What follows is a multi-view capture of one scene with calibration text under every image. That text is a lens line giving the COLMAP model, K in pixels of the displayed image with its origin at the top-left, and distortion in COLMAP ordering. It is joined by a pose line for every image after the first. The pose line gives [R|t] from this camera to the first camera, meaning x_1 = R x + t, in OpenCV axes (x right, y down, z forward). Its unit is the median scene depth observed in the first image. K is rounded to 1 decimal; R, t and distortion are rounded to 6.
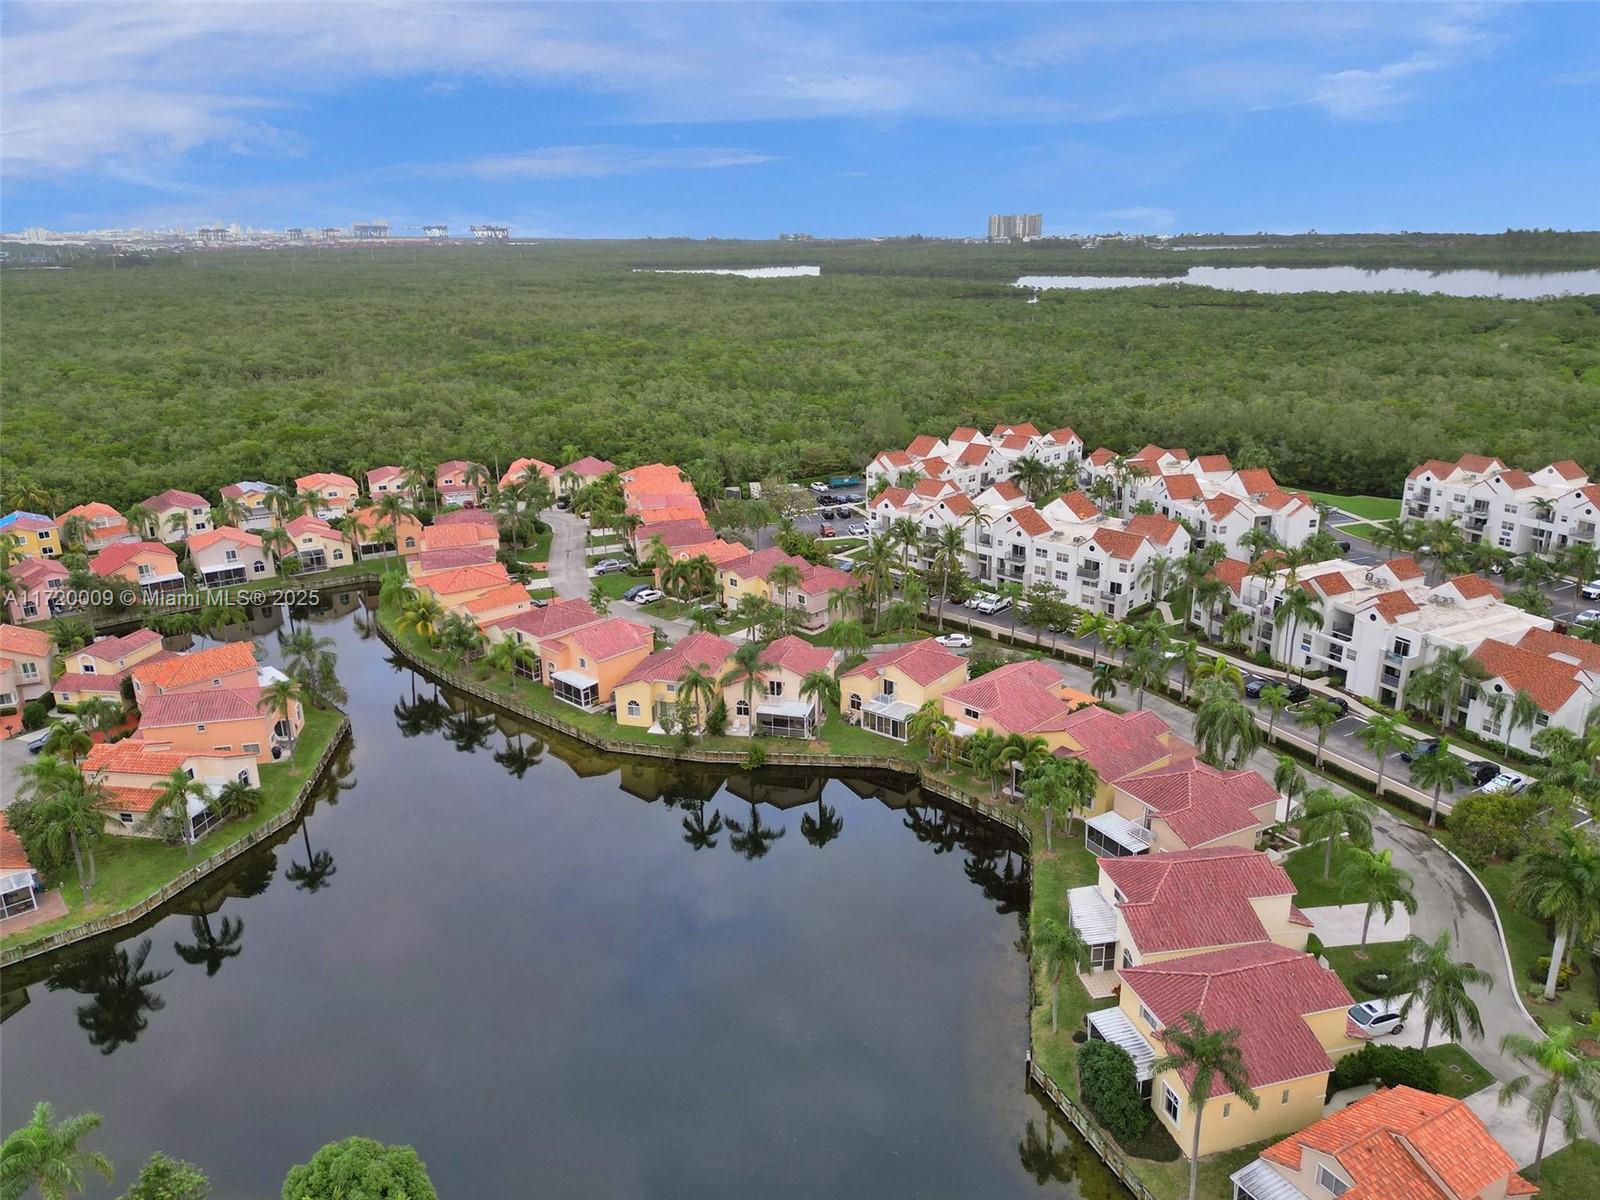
lens RADIAL K [[1129.7, 0, 782.3], [0, 1129.7, 600.6], [0, 0, 1]] dist [0.092187, -0.095273]
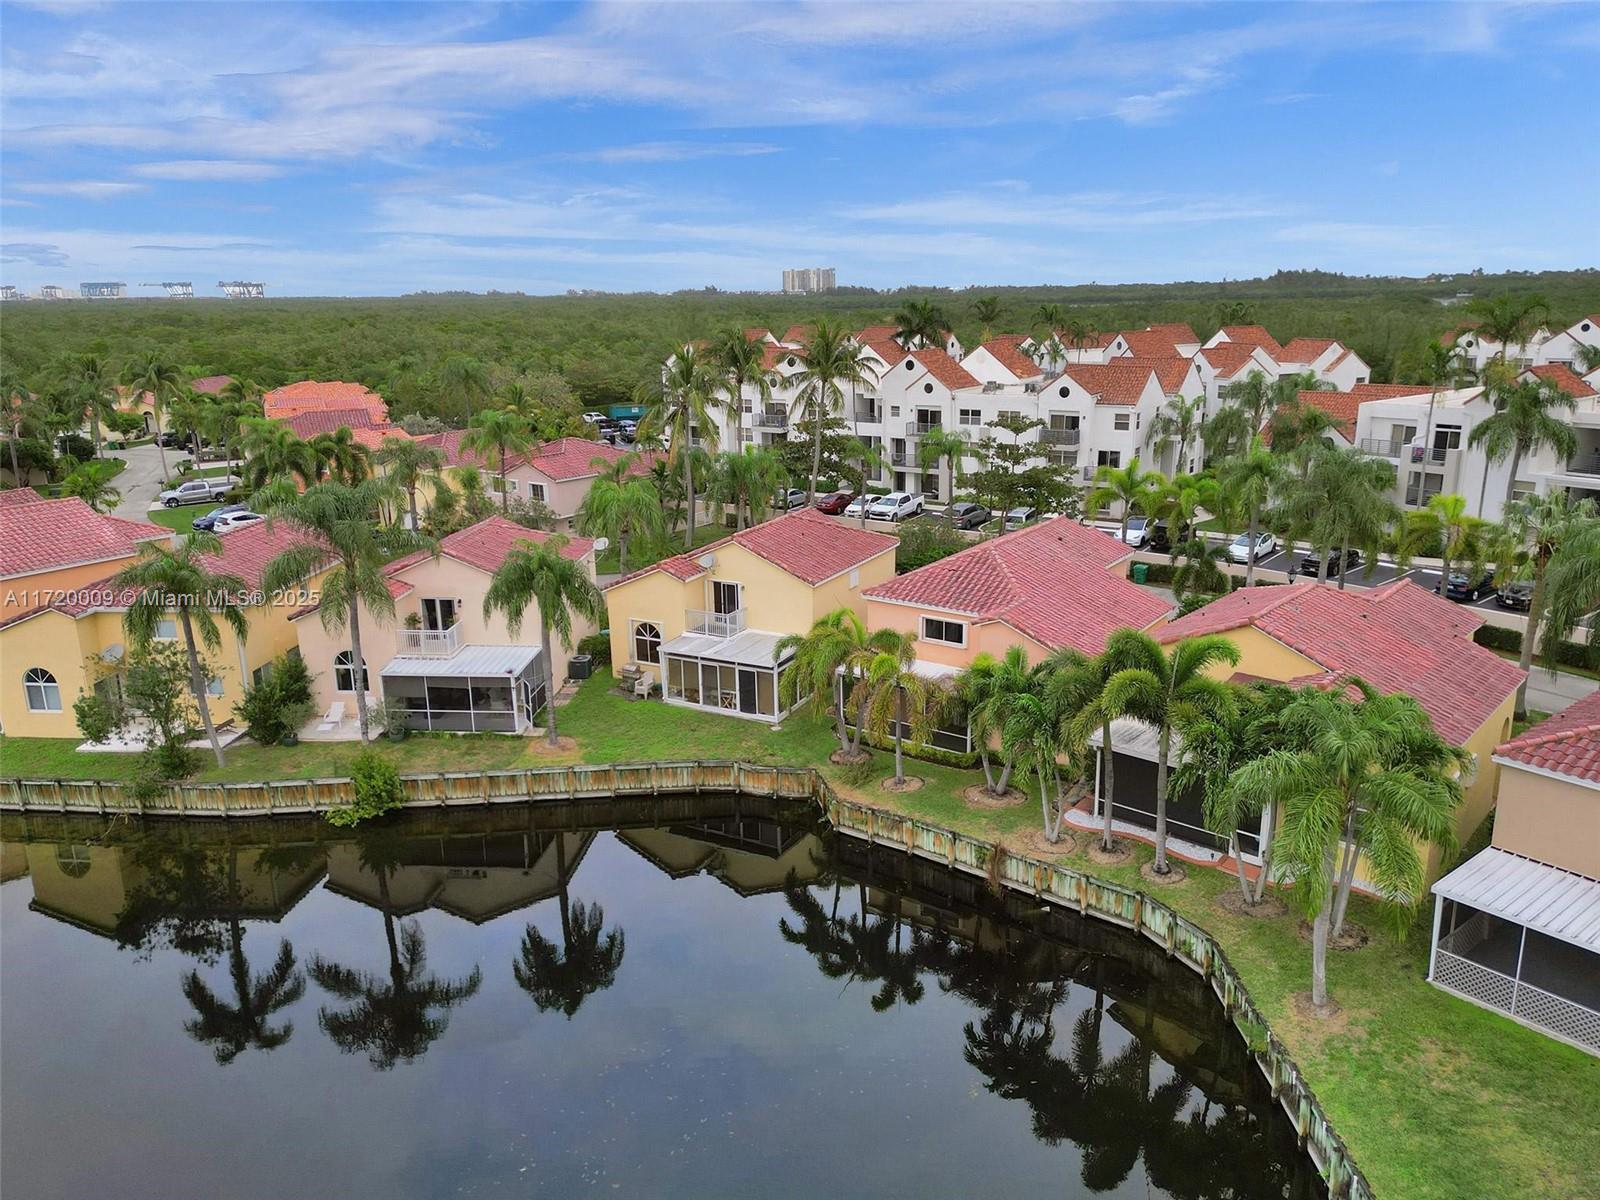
lens RADIAL K [[1153.4, 0, 797.4], [0, 1153.4, 605.0], [0, 0, 1]] dist [0.117956, -0.124748]
pose [[0.983105, -0.044299, 0.177603, 0.044640], [0.054416, 0.997137, -0.052501, 0.101625], [-0.174769, 0.061278, 0.982701, 0.576164]]
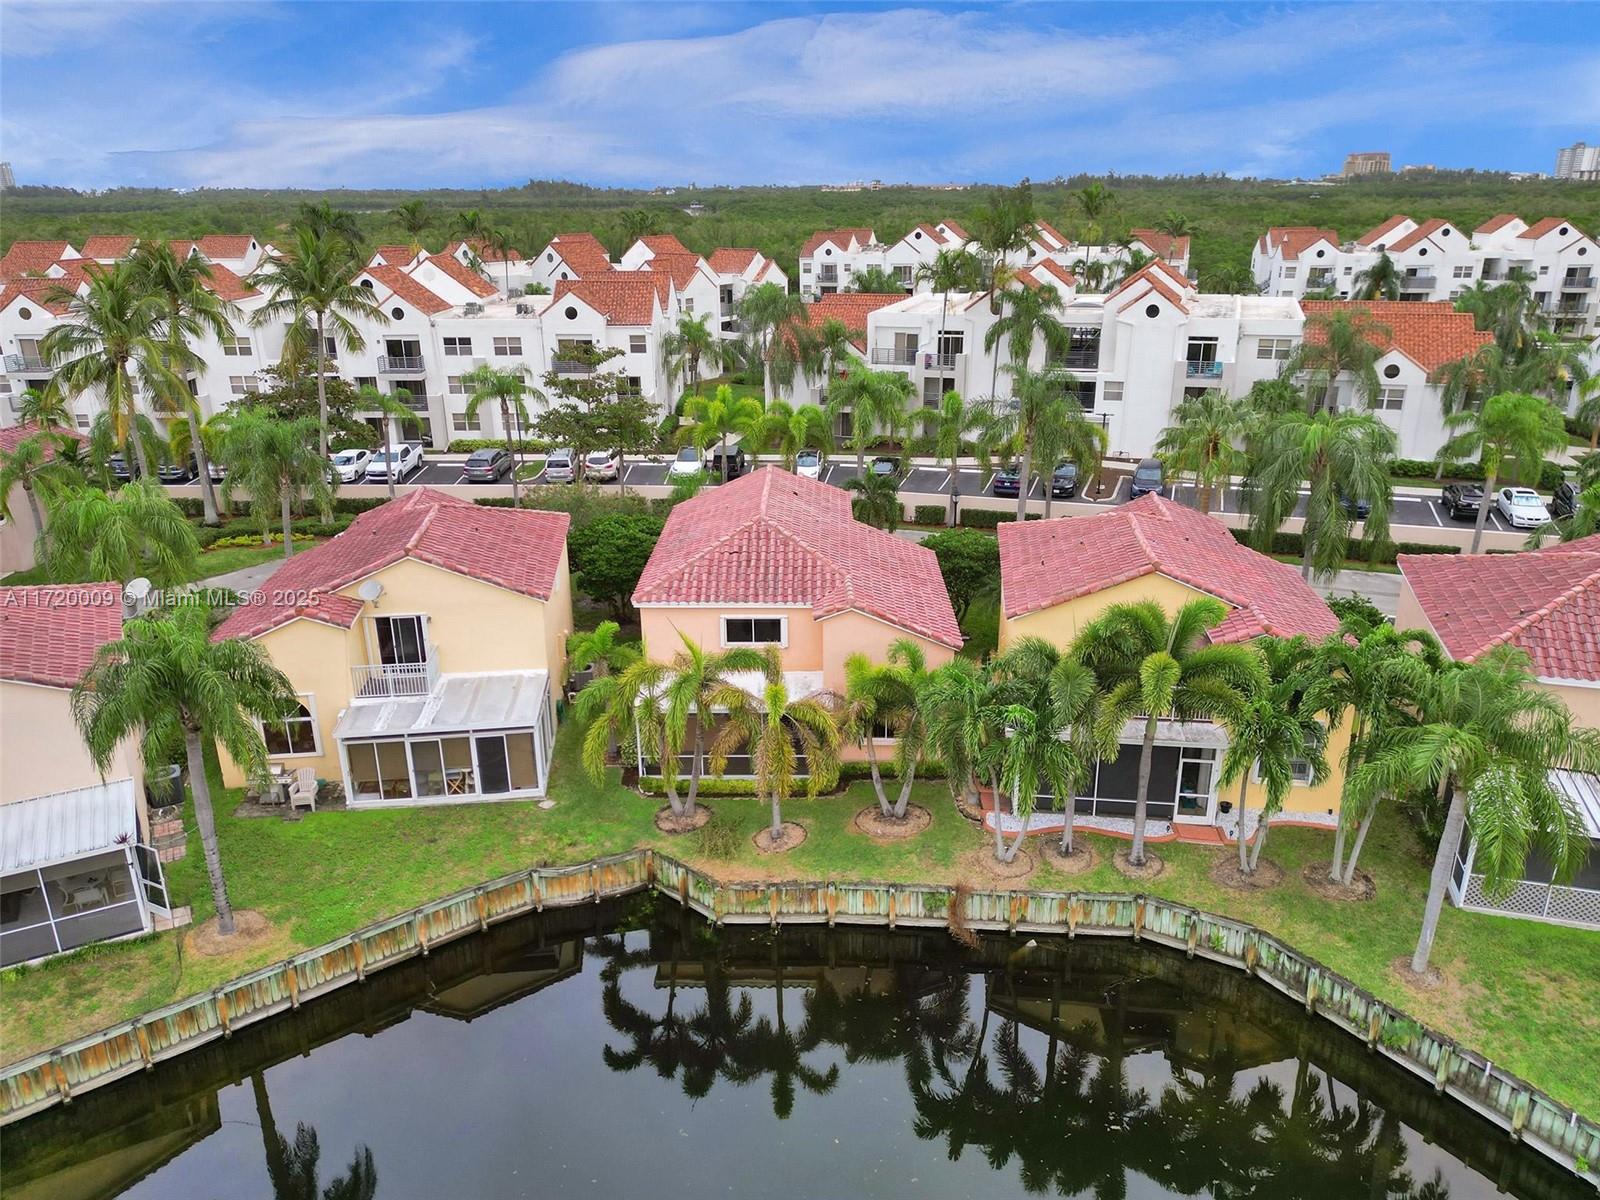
lens RADIAL K [[1144.1, 0, 797.0], [0, 1144.1, 604.8], [0, 0, 1]] dist [0.069483, -0.063412]
pose [[0.708726, -0.229301, 0.667180, -0.028729], [0.217304, 0.970678, 0.102774, 0.059163], [-0.671183, 0.072142, 0.737772, 0.708268]]
